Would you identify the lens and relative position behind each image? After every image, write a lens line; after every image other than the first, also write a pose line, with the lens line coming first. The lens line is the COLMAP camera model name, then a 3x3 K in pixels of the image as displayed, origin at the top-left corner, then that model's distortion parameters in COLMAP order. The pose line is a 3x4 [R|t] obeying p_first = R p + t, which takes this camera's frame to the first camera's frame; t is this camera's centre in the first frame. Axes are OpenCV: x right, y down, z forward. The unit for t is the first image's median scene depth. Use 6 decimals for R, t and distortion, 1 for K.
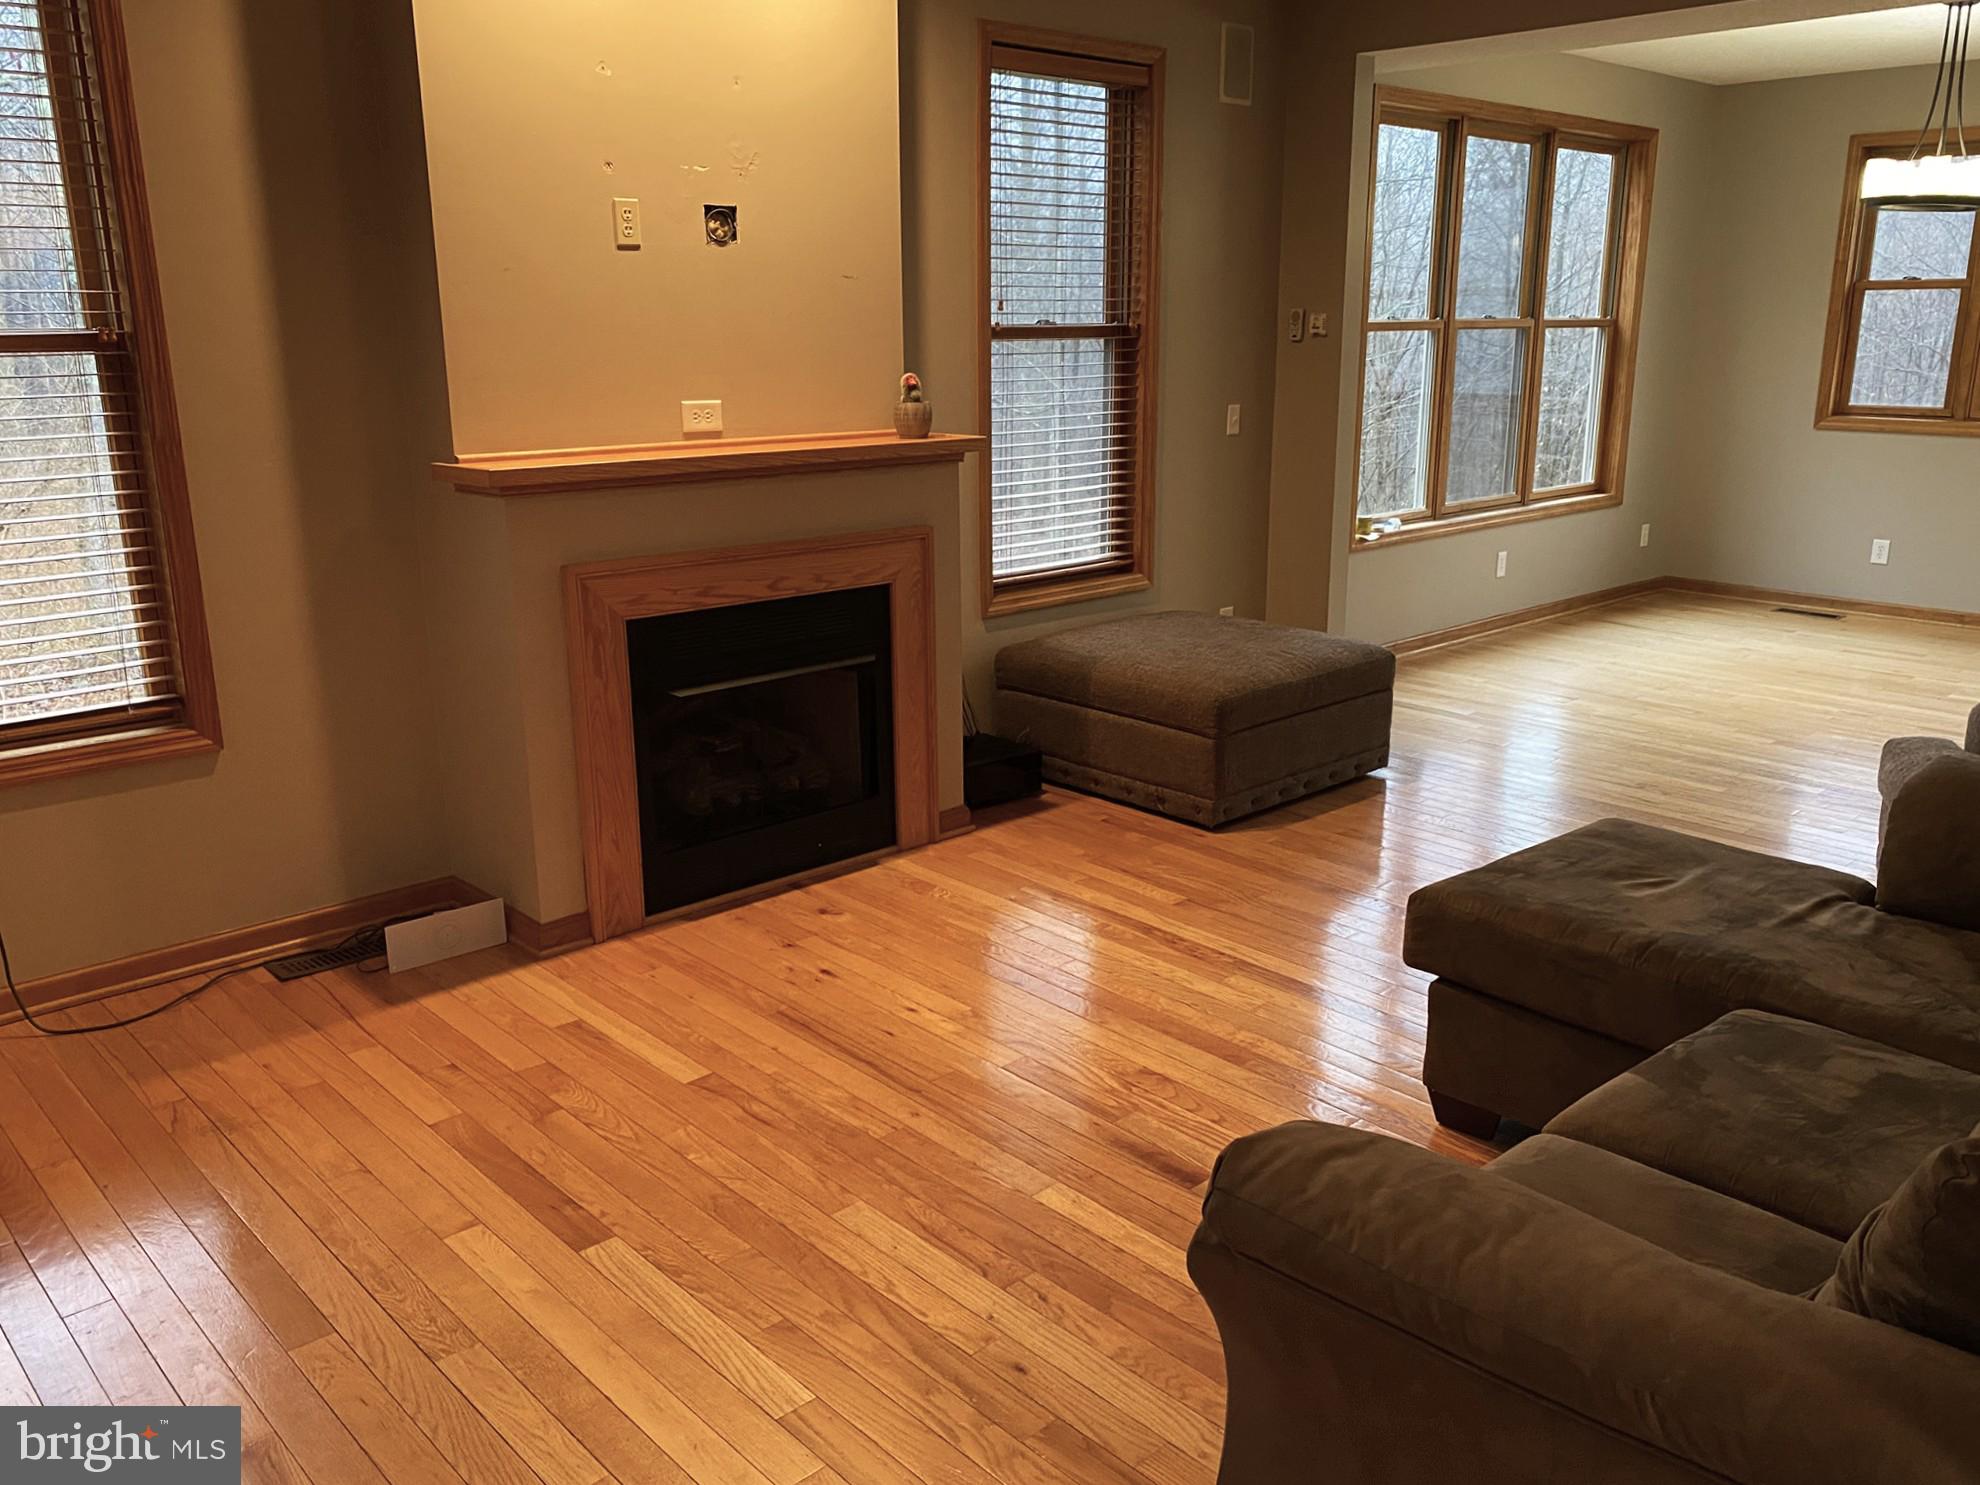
lens RADIAL K [[1562.3, 0, 1031.6], [0, 1562.3, 708.5], [0, 0, 1]] dist [0.034326, -0.018303]
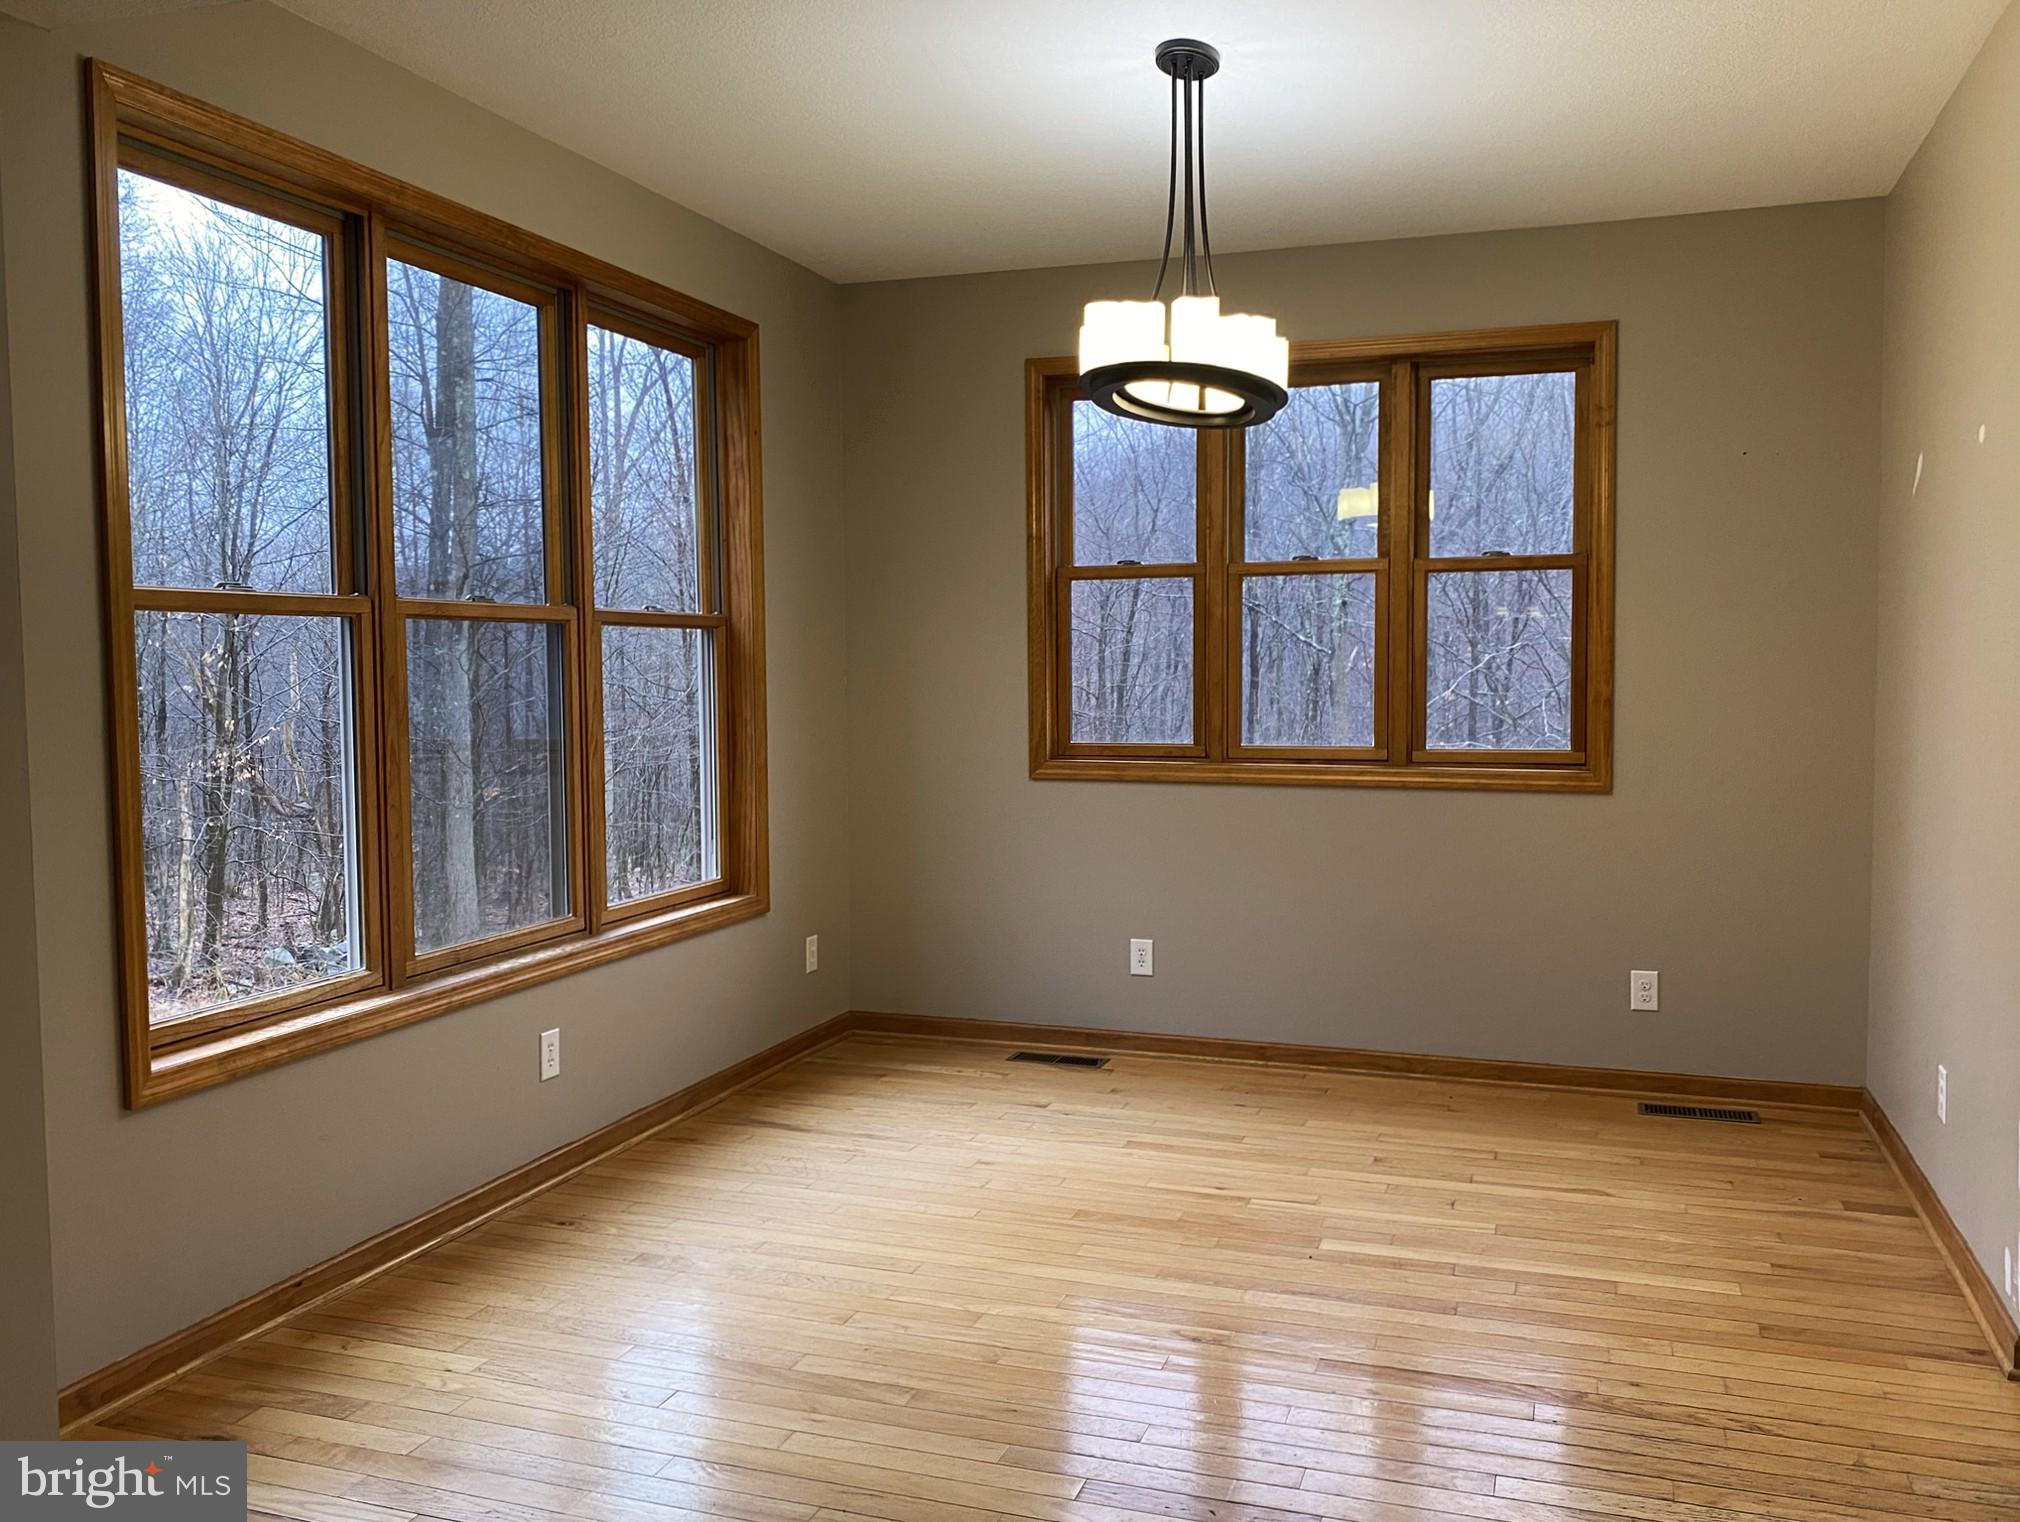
lens RADIAL K [[1662.4, 0, 1007.7], [0, 1662.4, 759.4], [0, 0, 1]] dist [0.063481, -0.083204]
pose [[0.893056, -0.034052, 0.448655, 0.181956], [0.118259, 0.979839, -0.161028, -0.077684], [-0.434127, 0.196865, 0.879078, 0.404454]]
